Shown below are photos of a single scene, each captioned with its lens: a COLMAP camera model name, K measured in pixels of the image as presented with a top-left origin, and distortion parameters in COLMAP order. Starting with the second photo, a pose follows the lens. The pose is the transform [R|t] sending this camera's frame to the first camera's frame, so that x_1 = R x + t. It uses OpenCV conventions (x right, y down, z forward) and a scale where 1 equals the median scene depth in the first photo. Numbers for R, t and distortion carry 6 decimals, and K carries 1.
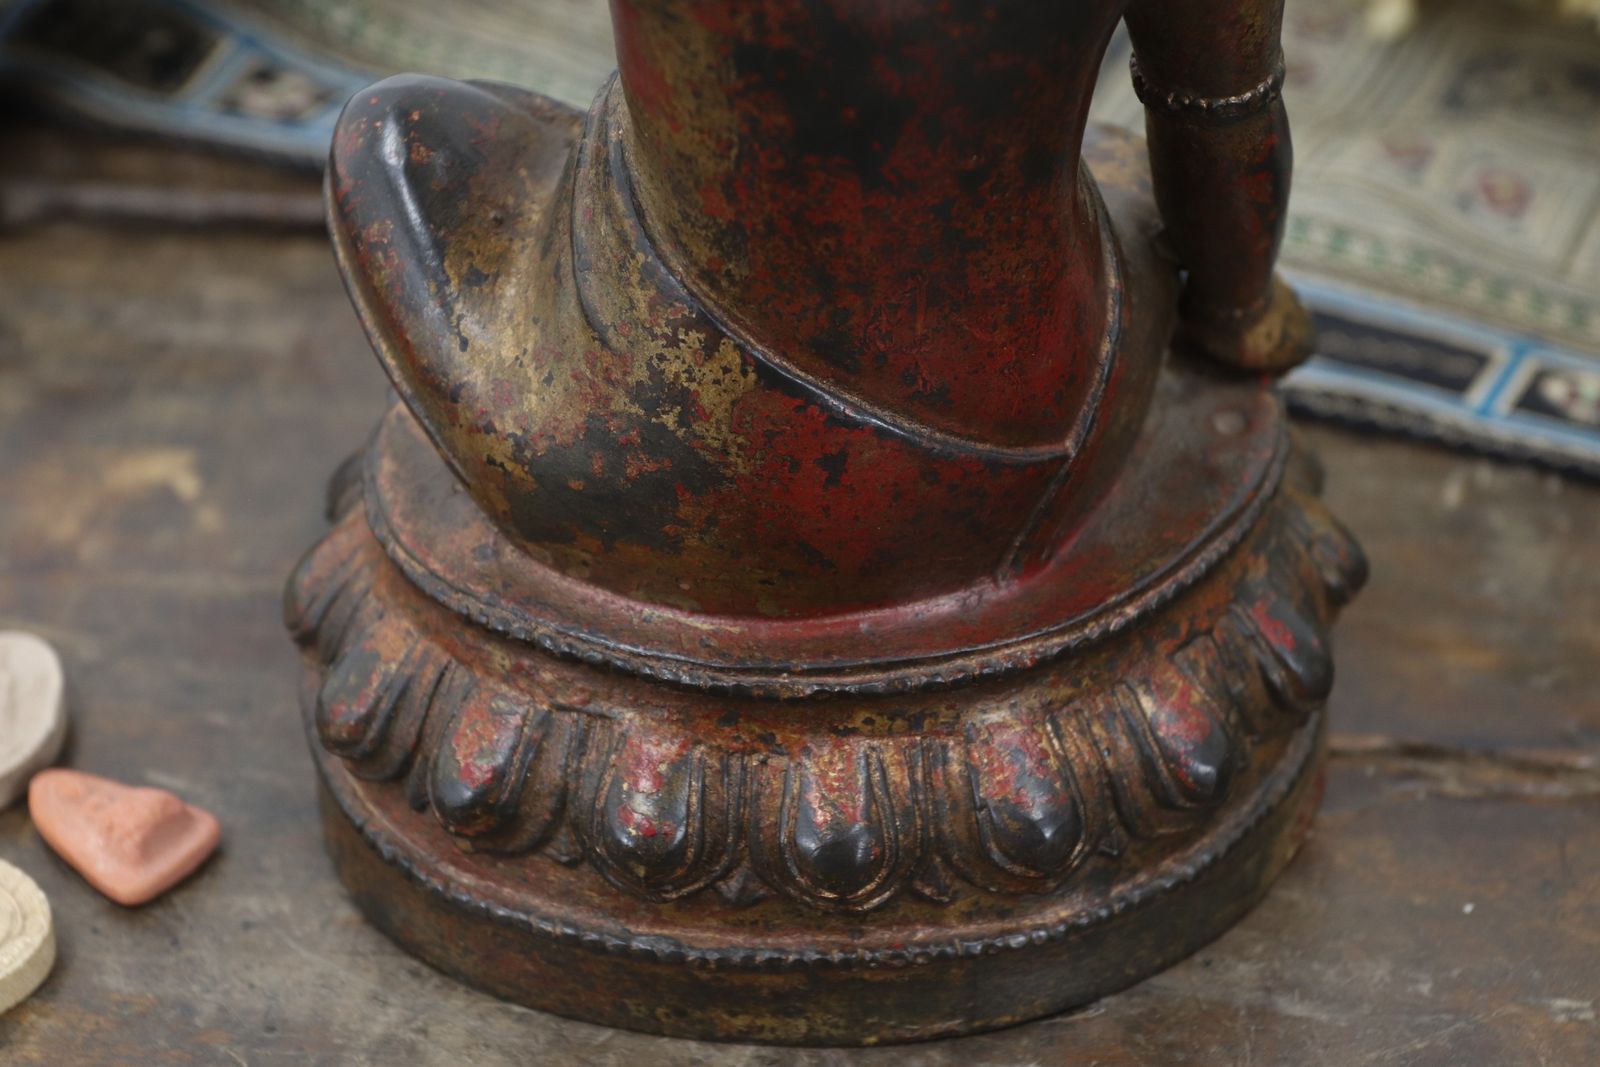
lens RADIAL K [[2787.9, 0, 826.8], [0, 2787.9, 487.4], [0, 0, 1]] dist [0.004853, 0.000000]
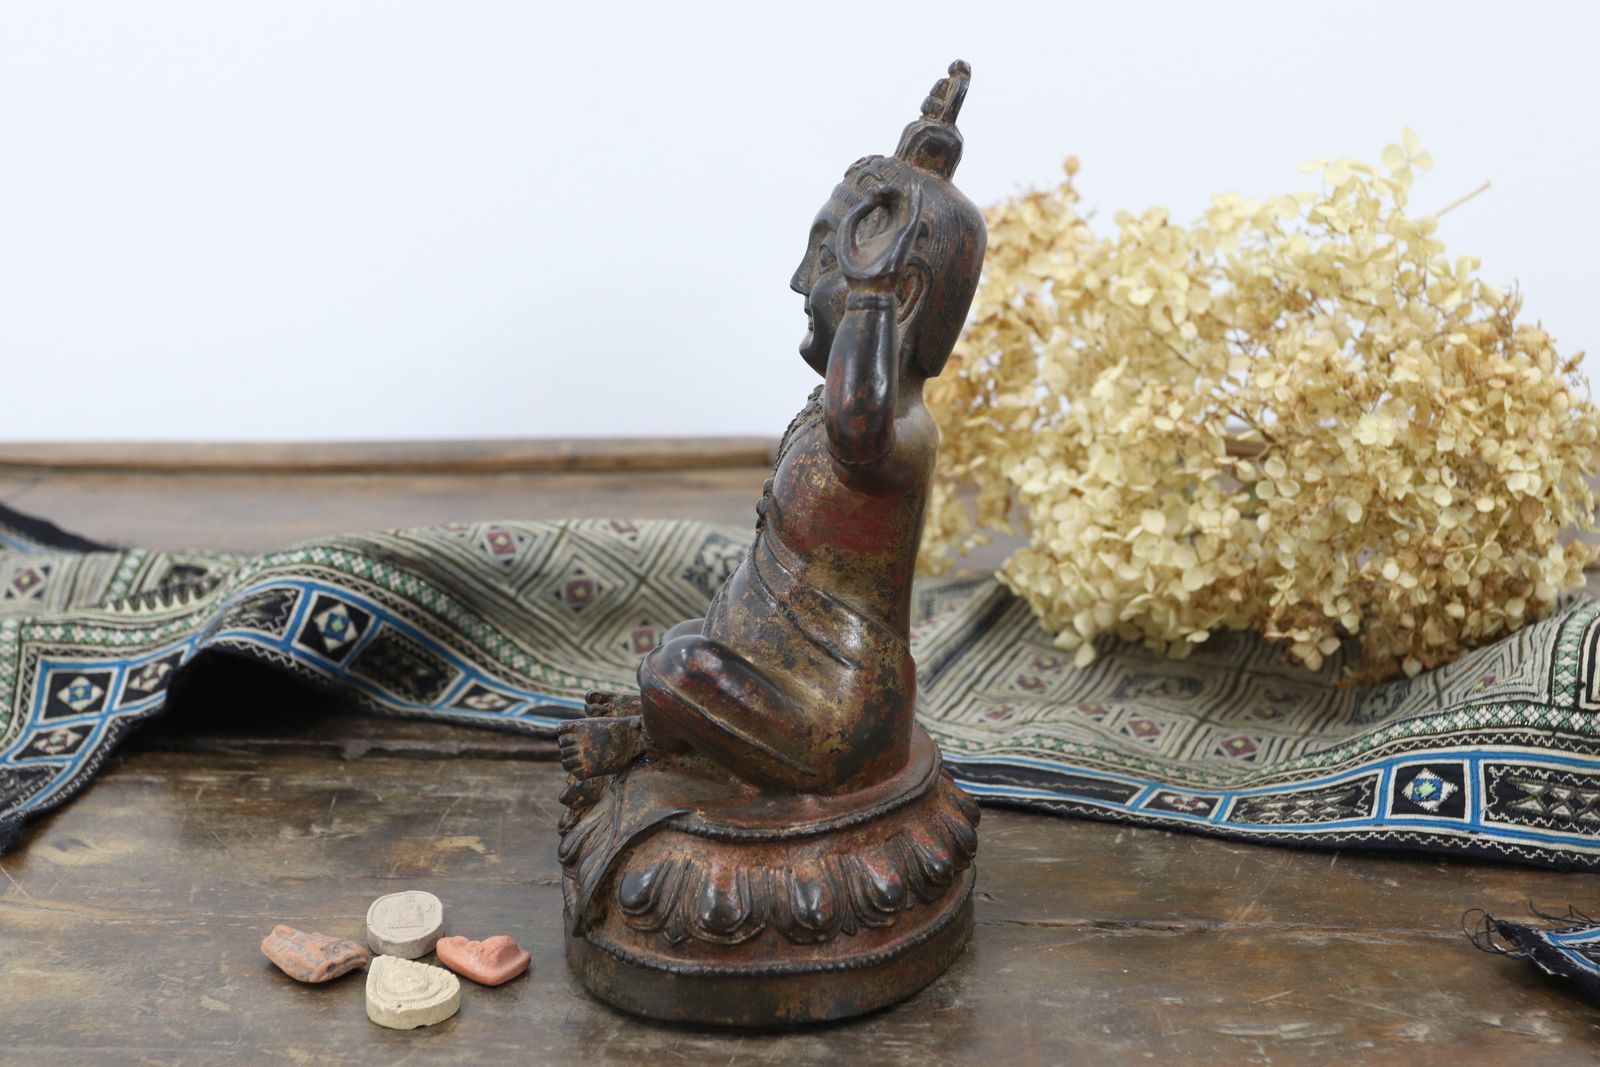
lens RADIAL K [[2787.9, 0, 797.7], [0, 2787.9, 518.0], [0, 0, 1]] dist [0.004853, 0.000000]
pose [[0.997949, -0.003444, 0.063926, -0.158582], [0.025836, 0.935285, -0.352951, 0.582609], [-0.058573, 0.353878, 0.933456, -1.119776]]
